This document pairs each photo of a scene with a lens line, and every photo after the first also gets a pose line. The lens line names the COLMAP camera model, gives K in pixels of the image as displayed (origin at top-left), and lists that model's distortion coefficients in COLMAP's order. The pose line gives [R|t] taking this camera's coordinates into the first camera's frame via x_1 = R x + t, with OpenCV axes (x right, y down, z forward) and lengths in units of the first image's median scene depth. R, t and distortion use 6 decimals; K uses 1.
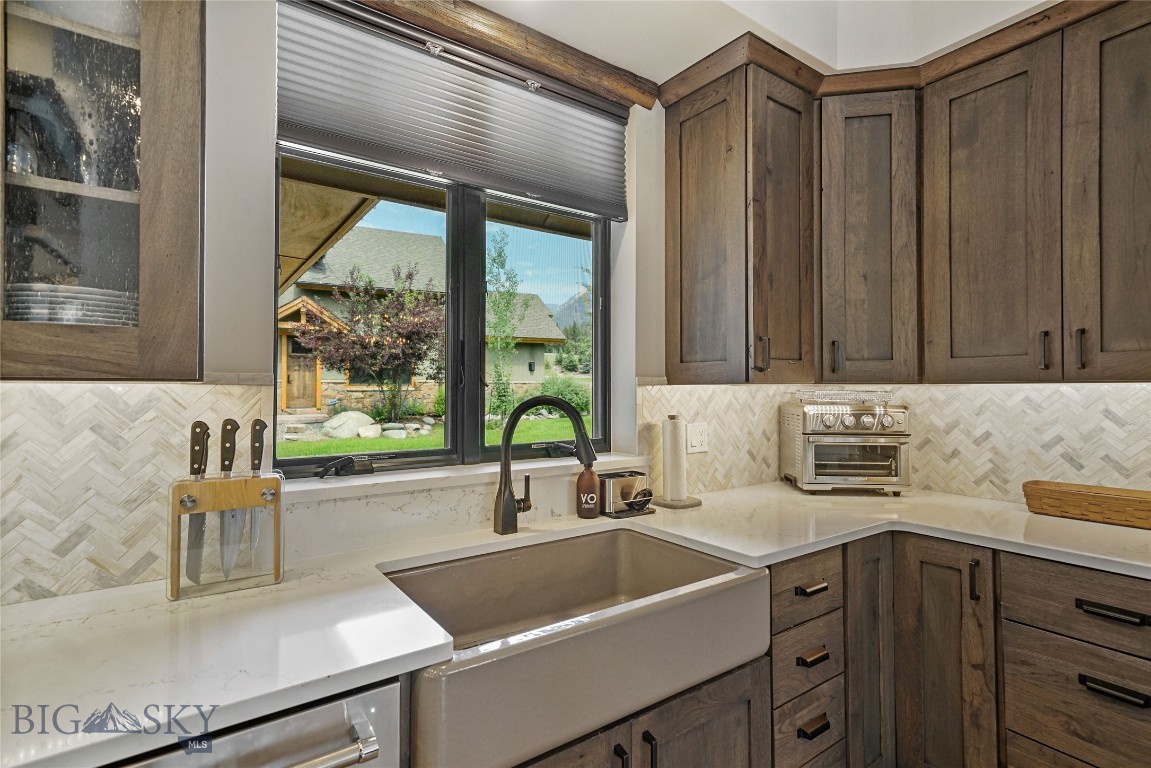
lens RADIAL K [[554.5, 0, 575.5], [0, 554.5, 384.0], [0, 0, 1]] dist [0.002461, 0.000445]
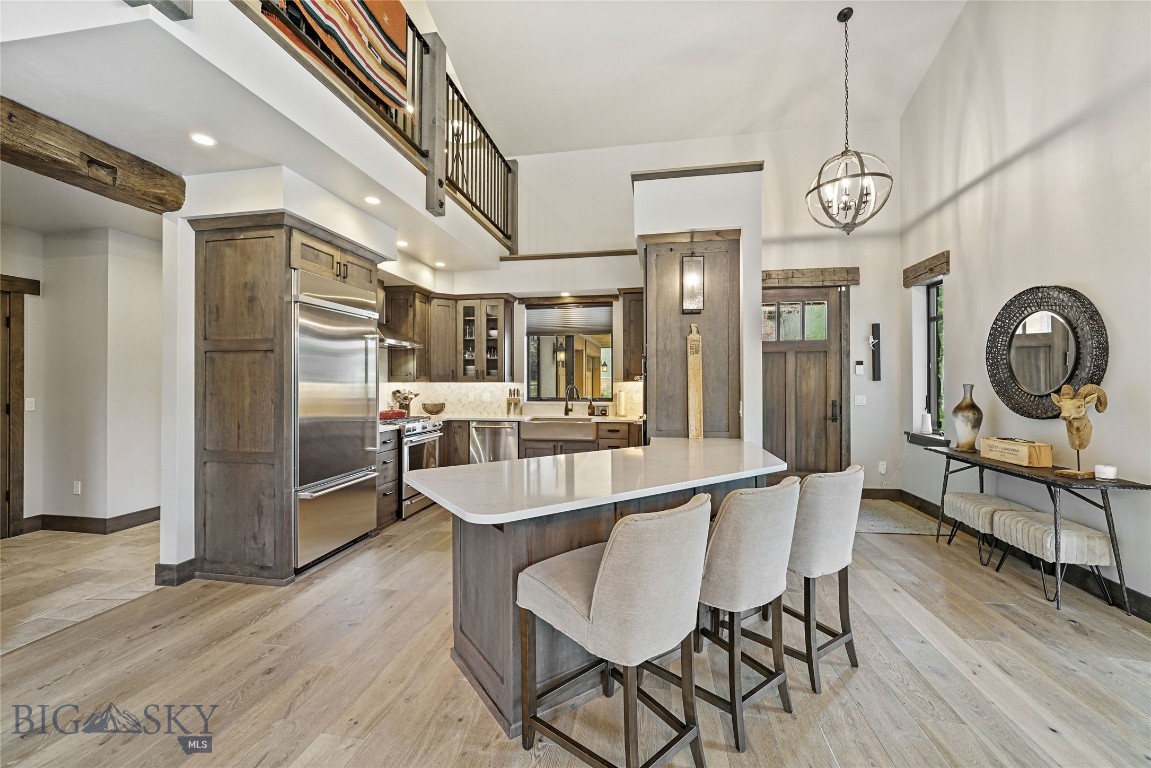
lens RADIAL K [[457.5, 0, 573.9], [0, 457.5, 379.5], [0, 0, 1]] dist [-0.001490, -0.000115]
pose [[0.702654, -0.007706, -0.711490, 2.220226], [0.009110, 0.999957, -0.001834, -0.012609], [0.711474, -0.005192, 0.702694, -1.348067]]
